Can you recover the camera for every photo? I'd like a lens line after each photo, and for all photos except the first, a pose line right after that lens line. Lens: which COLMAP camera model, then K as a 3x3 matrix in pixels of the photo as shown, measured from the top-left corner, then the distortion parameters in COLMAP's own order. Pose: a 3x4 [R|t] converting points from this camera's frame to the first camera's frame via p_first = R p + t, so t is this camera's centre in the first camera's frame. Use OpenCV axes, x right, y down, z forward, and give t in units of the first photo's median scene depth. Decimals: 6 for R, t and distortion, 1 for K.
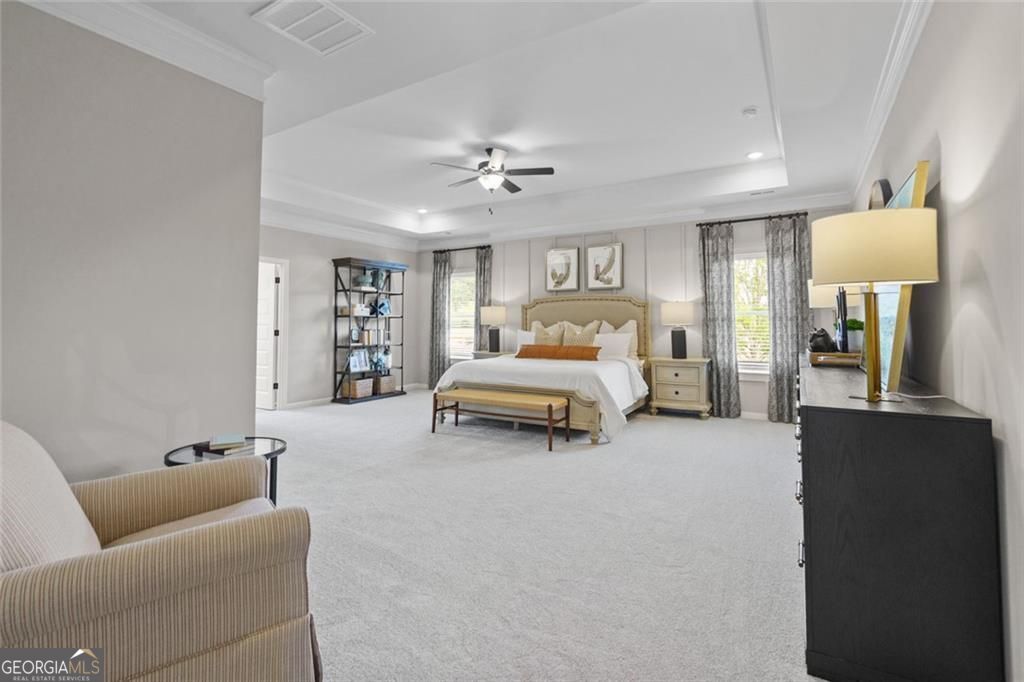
lens RADIAL K [[470.9, 0, 518.5], [0, 470.9, 316.9], [0, 0, 1]] dist [-0.003530, -0.000176]
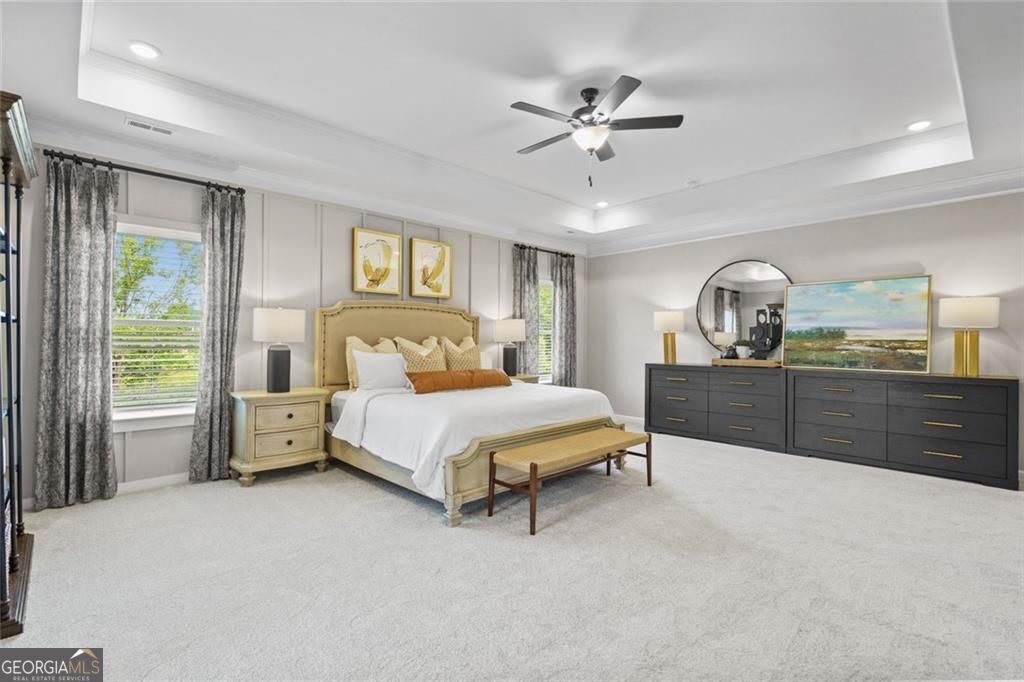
lens RADIAL K [[470.9, 0, 513.4], [0, 470.9, 338.6], [0, 0, 1]] dist [-0.003530, -0.000176]
pose [[0.254509, 0.005815, 0.967053, -0.552573], [-0.008883, 0.999954, -0.003675, 0.012518], [-0.967030, -0.007655, 0.254549, 0.661637]]
